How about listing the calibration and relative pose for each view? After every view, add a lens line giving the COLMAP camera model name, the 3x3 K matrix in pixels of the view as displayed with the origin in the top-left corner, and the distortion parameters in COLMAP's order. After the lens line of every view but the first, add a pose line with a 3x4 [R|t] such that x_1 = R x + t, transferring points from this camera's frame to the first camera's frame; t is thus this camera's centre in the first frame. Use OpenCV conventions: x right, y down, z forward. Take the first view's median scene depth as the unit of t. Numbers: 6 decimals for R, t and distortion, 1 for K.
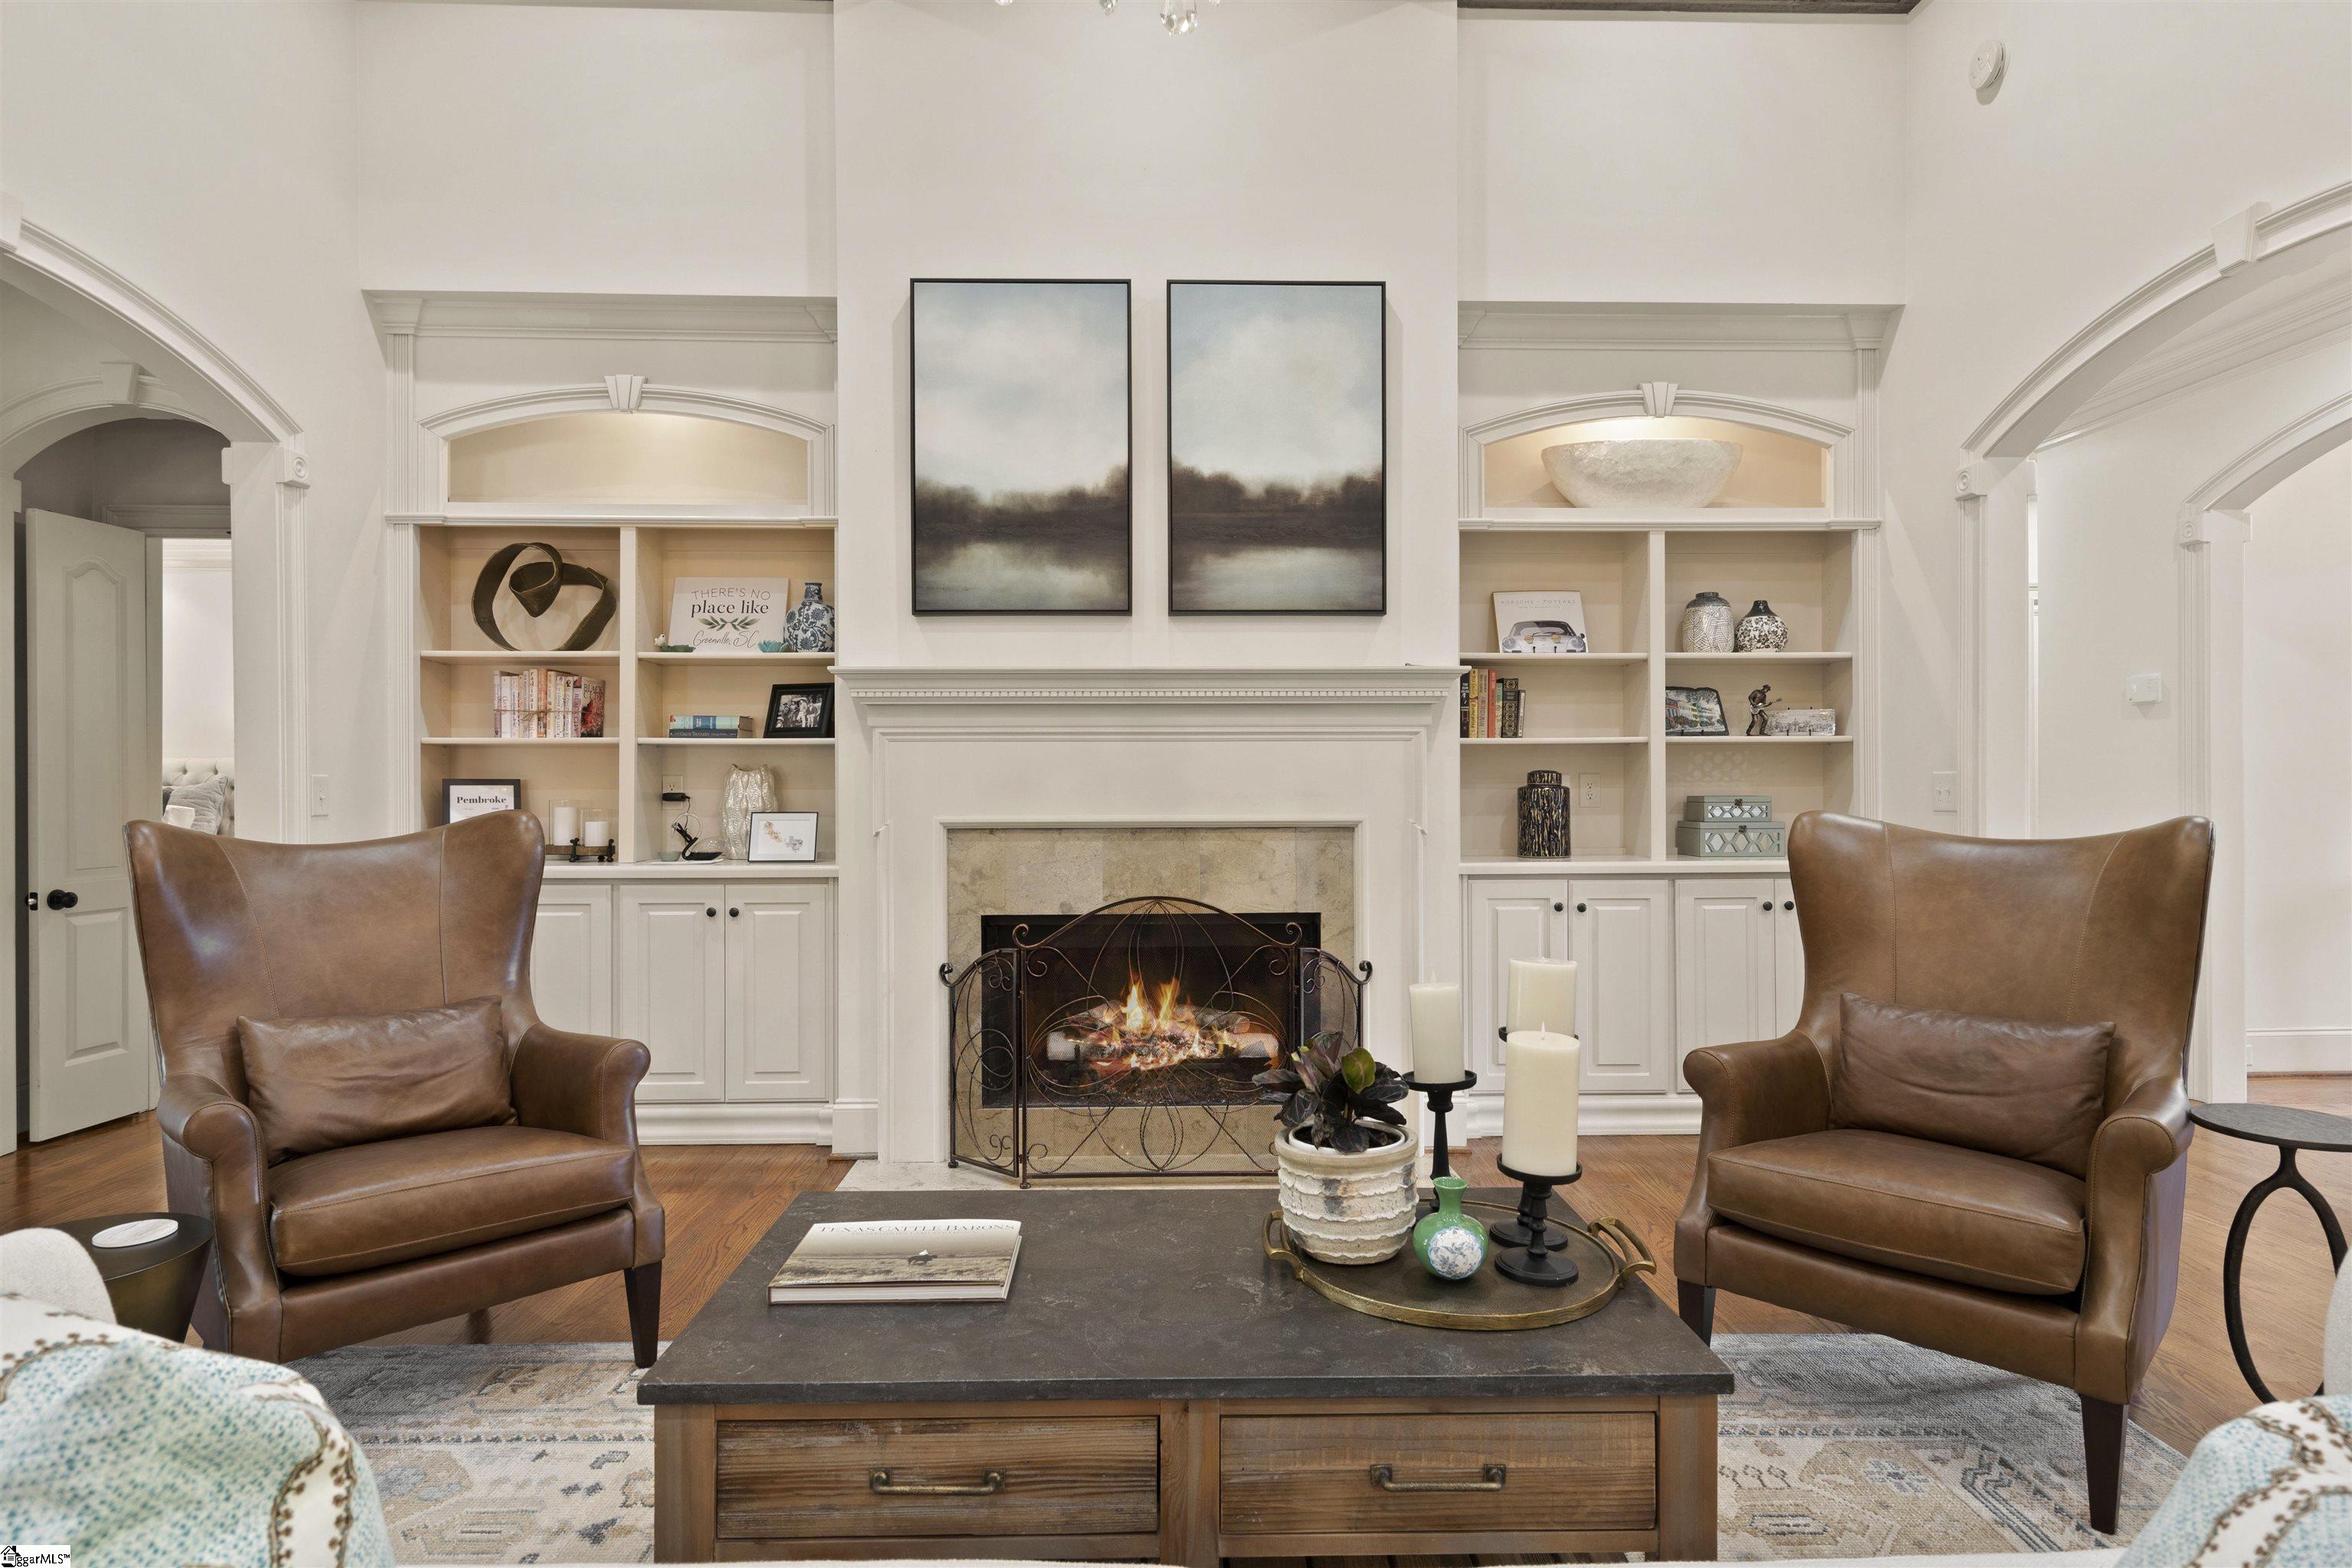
lens RADIAL K [[1283.0, 0, 1176.5], [0, 1283.0, 795.7], [0, 0, 1]] dist [0.004785, 0.000829]
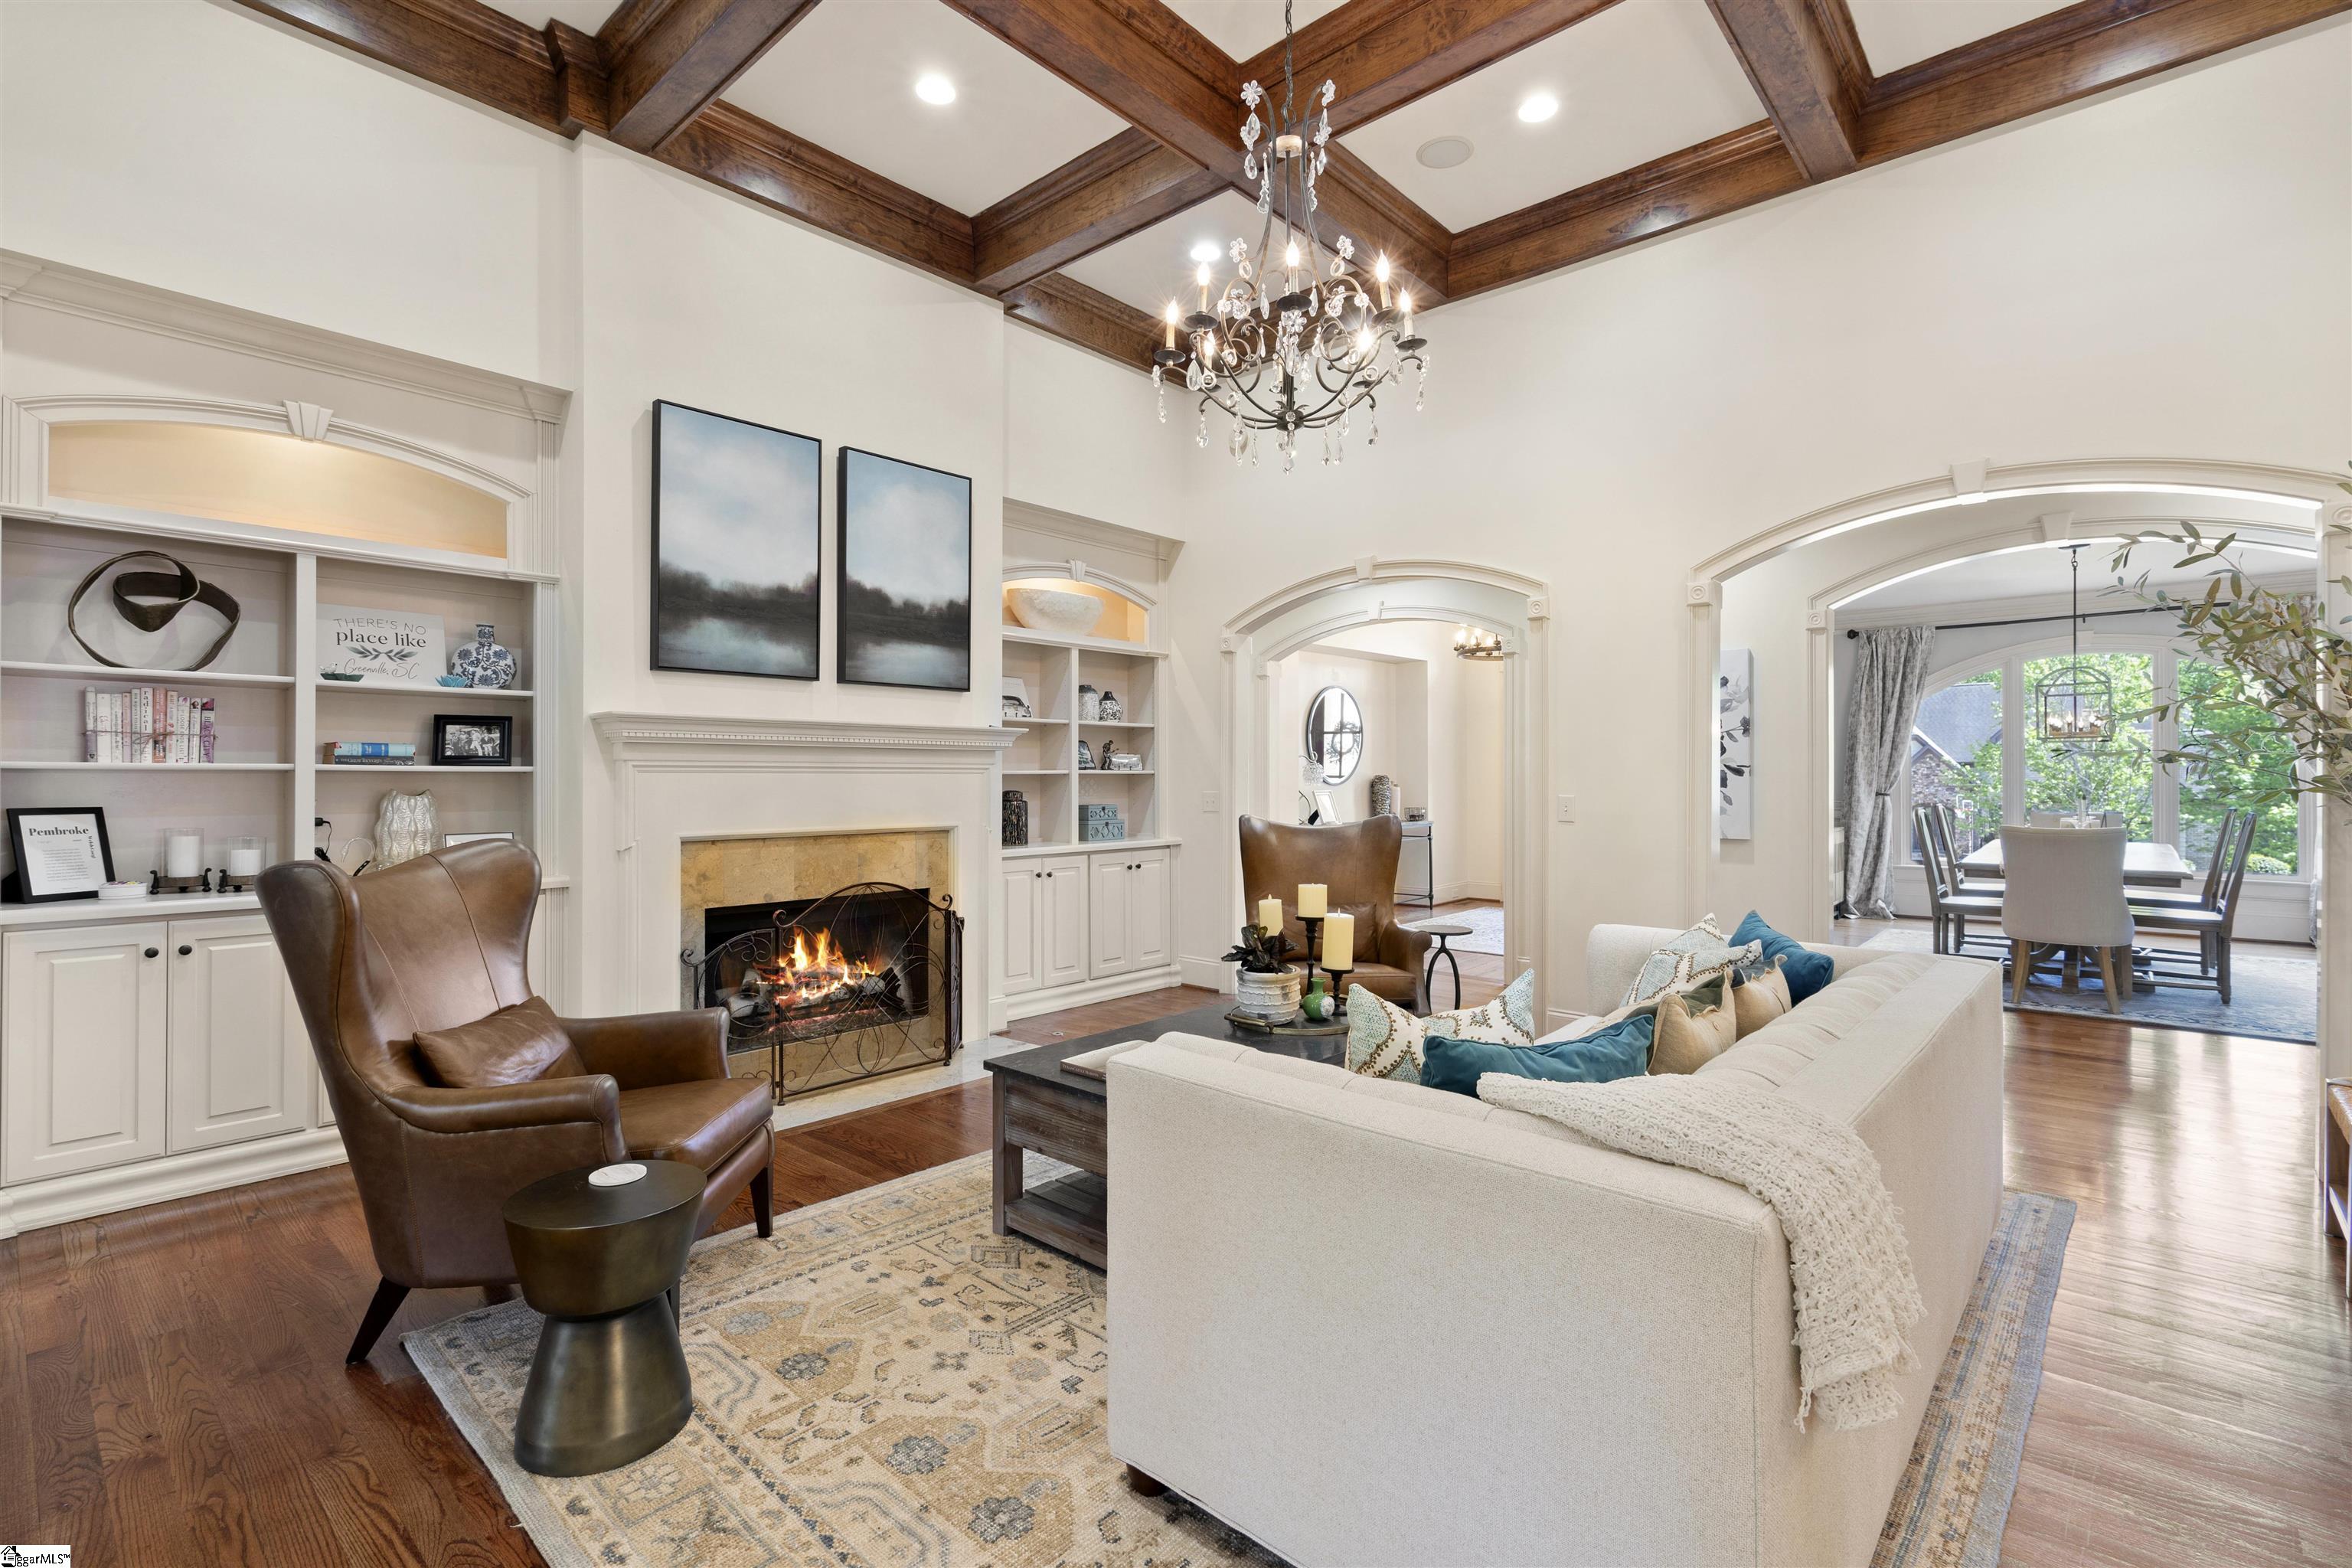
lens RADIAL K [[1069.6, 0, 1176.7], [0, 1069.6, 783.7], [0, 0, 1]] dist [0.020611, 0.000740]
pose [[0.696005, -0.001194, 0.718036, -0.586319], [0.010186, 0.999914, -0.008211, -0.016979], [-0.717965, 0.013029, 0.695958, -0.077741]]
